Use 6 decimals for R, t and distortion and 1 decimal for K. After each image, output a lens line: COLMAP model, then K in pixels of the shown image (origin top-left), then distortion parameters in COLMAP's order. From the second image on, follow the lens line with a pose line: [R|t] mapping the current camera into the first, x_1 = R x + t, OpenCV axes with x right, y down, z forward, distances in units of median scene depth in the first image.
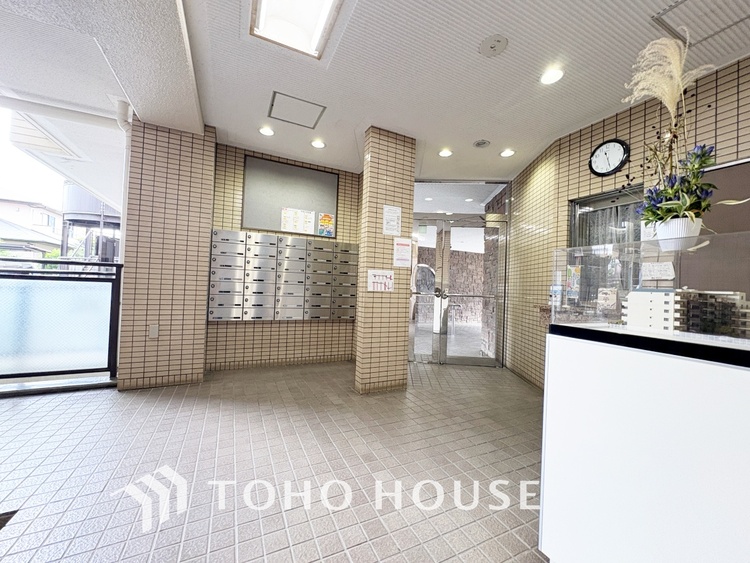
lens RADIAL K [[299.2, 0, 376.9], [0, 299.2, 281.8], [0, 0, 1]] dist [-0.000905, 0.000653]
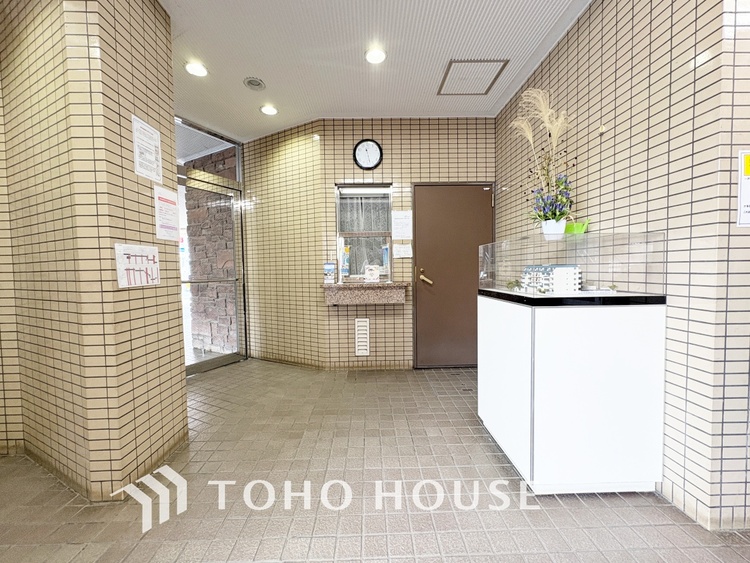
lens RADIAL K [[299.2, 0, 374.8], [0, 299.2, 281.7], [0, 0, 1]] dist [-0.000905, 0.000653]
pose [[0.416027, -0.084476, 0.905420, -0.279717], [0.017556, 0.996236, 0.084883, -0.012684], [-0.909183, -0.019418, 0.415945, 0.409562]]
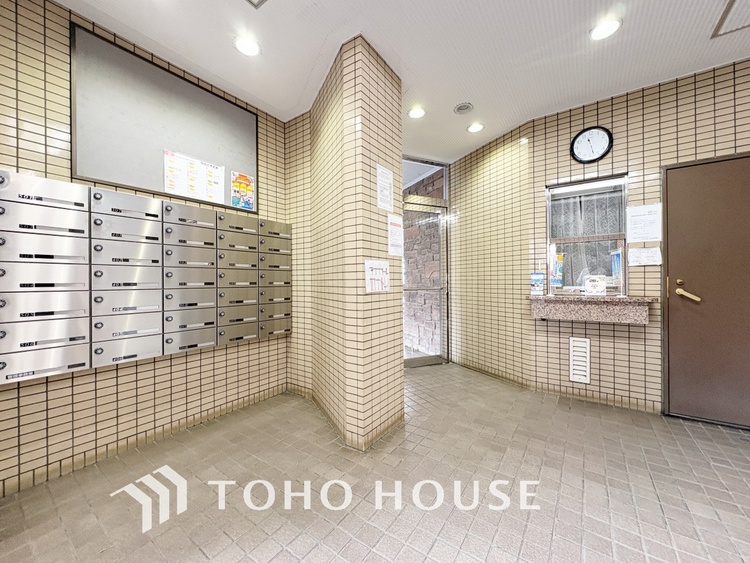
lens RADIAL K [[299.2, 0, 374.6], [0, 299.2, 281.3], [0, 0, 1]] dist [-0.000905, 0.000653]
pose [[0.874794, -0.046702, 0.482239, -0.312899], [0.034243, 0.998814, 0.034612, -0.015641], [-0.483283, -0.013765, 0.875356, 0.402713]]
